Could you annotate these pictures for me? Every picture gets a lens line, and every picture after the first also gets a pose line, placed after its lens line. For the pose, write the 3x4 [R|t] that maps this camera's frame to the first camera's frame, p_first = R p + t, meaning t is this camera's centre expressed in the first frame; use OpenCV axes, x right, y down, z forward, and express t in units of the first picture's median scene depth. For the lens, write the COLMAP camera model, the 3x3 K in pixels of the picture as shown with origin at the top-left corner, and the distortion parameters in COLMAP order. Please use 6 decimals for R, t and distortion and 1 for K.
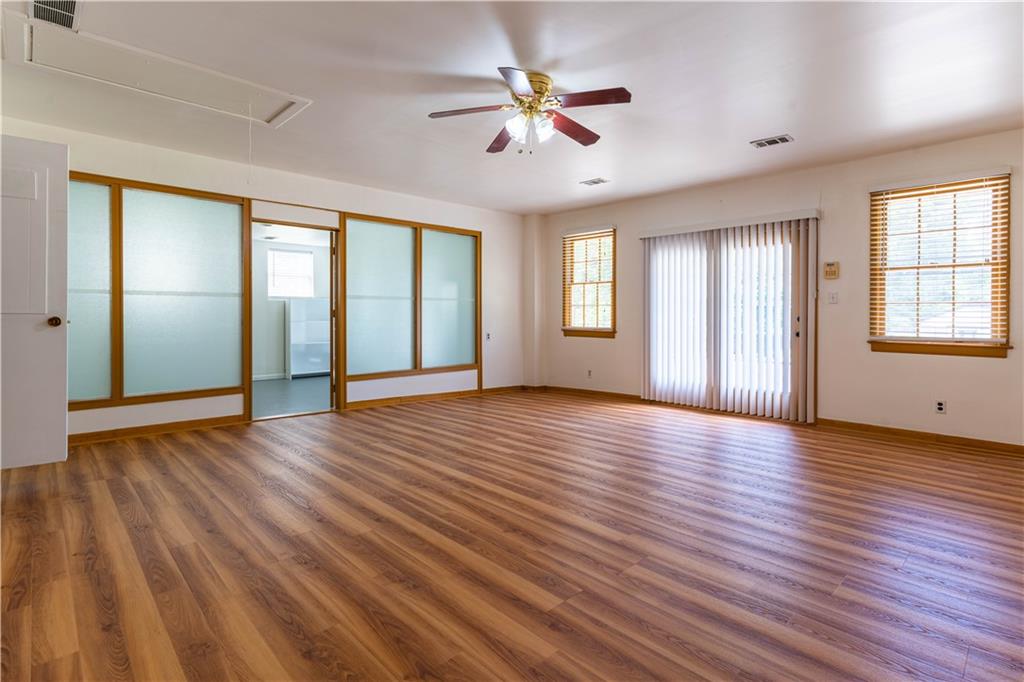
lens RADIAL K [[495.3, 0, 506.8], [0, 495.3, 325.1], [0, 0, 1]] dist [0.000336, 0.000057]
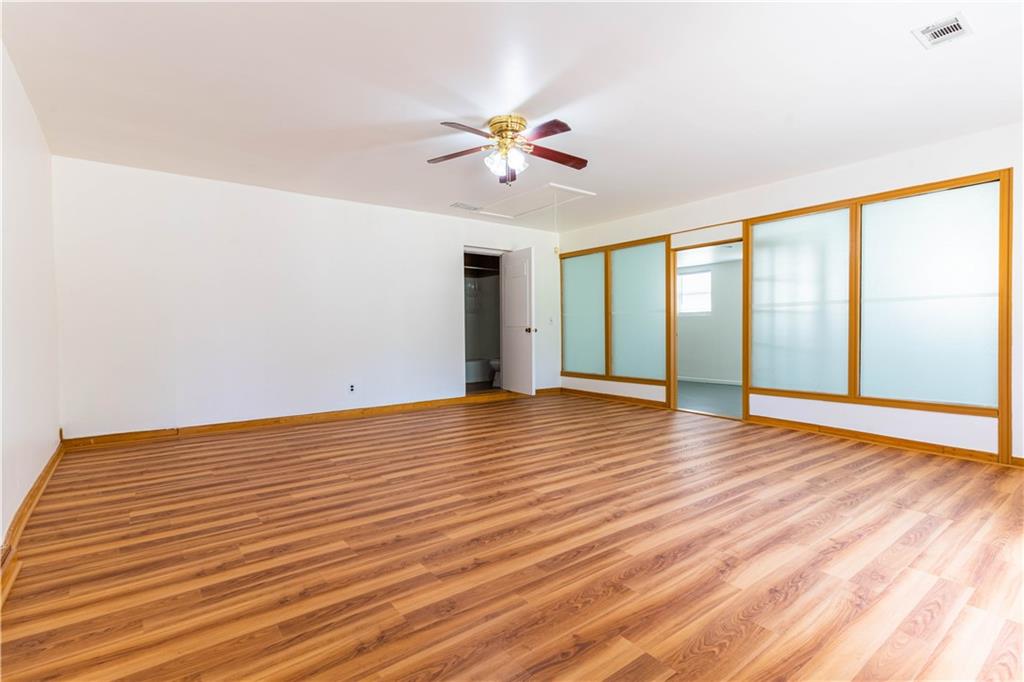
lens RADIAL K [[495.3, 0, 506.8], [0, 495.3, 325.1], [0, 0, 1]] dist [0.000336, 0.000057]
pose [[-0.126791, -0.002480, -0.991926, 0.796815], [-0.005589, 0.999983, -0.001785, -0.016691], [0.991914, 0.005318, -0.126803, 0.740902]]
